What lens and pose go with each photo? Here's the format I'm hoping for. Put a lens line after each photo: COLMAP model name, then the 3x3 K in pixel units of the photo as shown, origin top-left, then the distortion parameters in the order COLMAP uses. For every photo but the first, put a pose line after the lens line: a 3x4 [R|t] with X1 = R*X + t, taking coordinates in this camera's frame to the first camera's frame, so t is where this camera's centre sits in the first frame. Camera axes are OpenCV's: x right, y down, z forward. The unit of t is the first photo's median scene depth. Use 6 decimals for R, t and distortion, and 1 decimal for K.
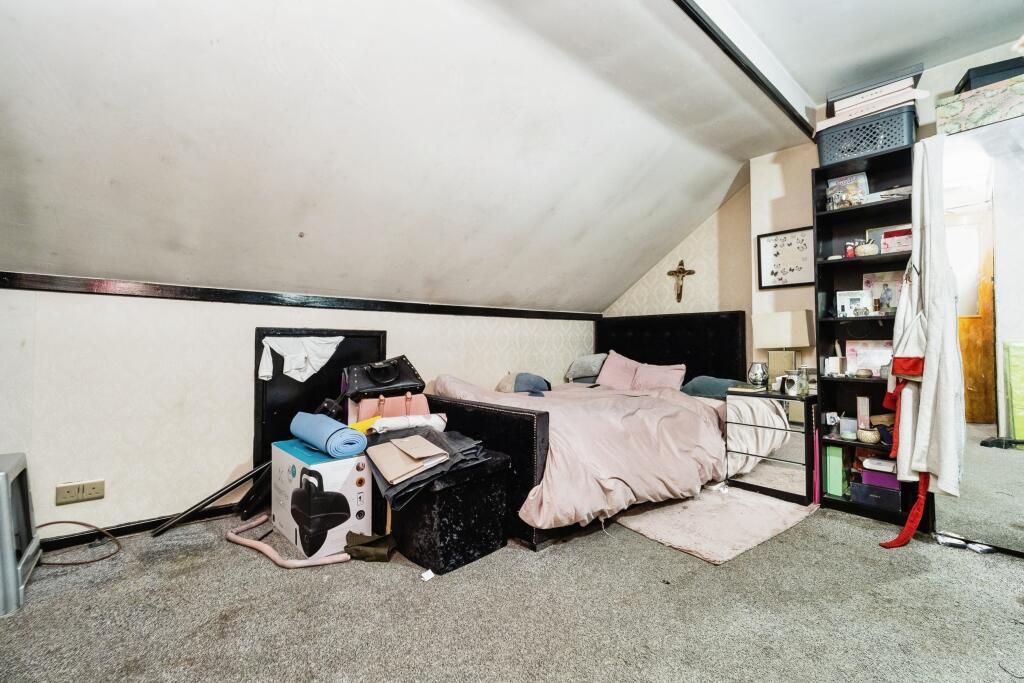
lens RADIAL K [[439.2, 0, 506.5], [0, 439.2, 335.8], [0, 0, 1]] dist [-0.010962, 0.001546]
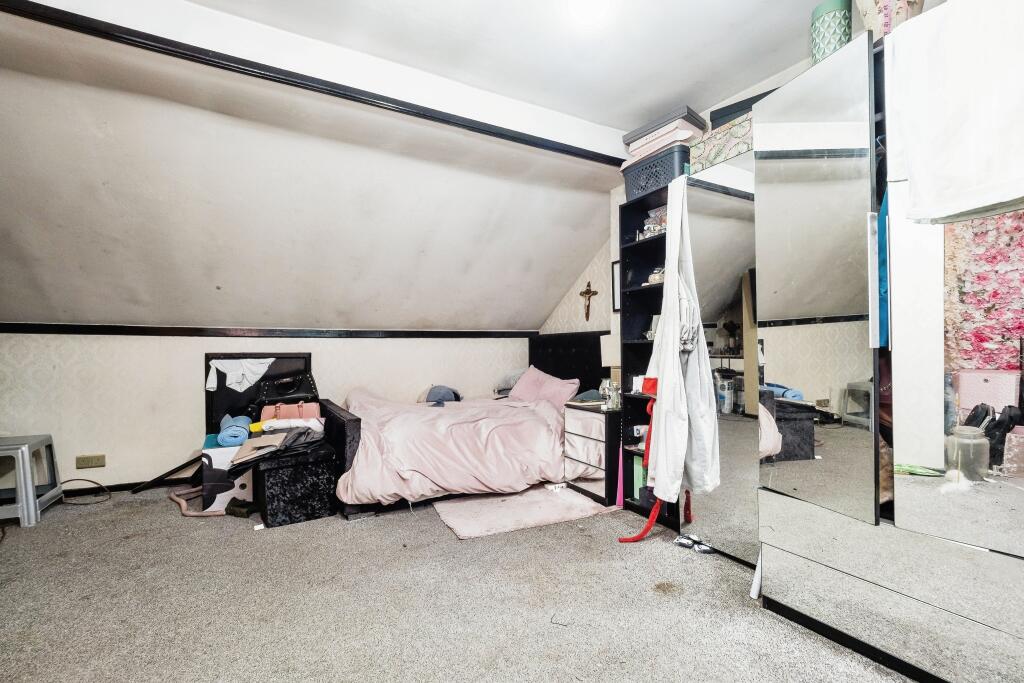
lens RADIAL K [[439.2, 0, 496.8], [0, 439.2, 356.4], [0, 0, 1]] dist [-0.010962, 0.001546]
pose [[0.975516, -0.006588, -0.219829, 0.677768], [0.013260, 0.999495, 0.028892, -0.038863], [0.219527, -0.031099, 0.975111, -0.167107]]
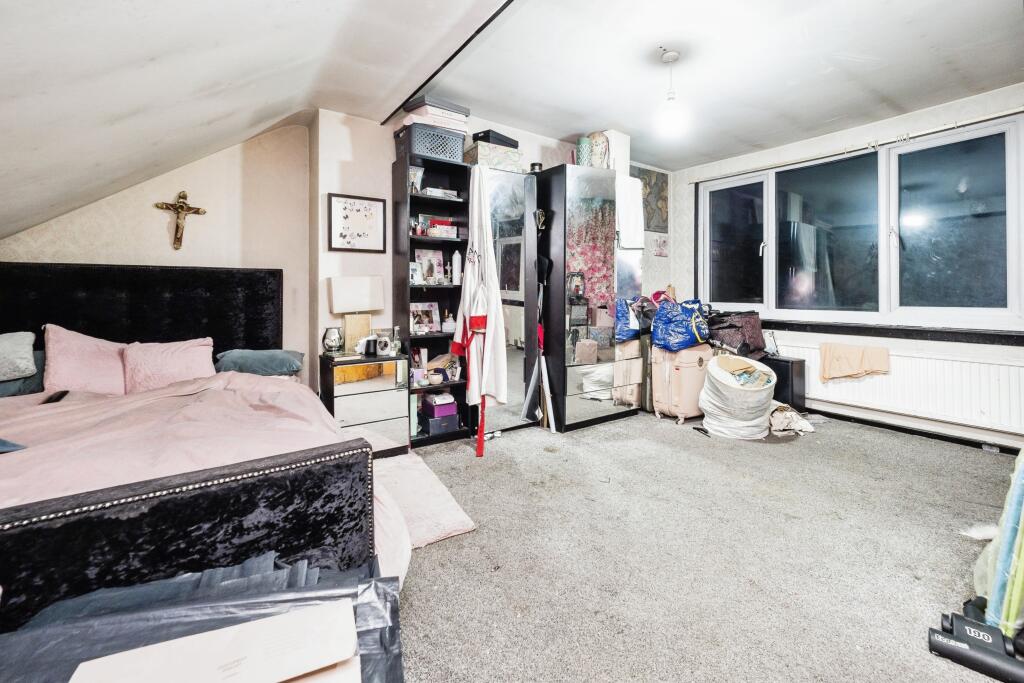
lens RADIAL K [[439.2, 0, 530.8], [0, 439.2, 286.4], [0, 0, 1]] dist [-0.010962, 0.001546]
pose [[0.090848, 0.016817, 0.995723, -0.413279], [-0.012105, 0.999802, -0.015782, -0.022472], [-0.995791, -0.010620, 0.091034, 0.606734]]
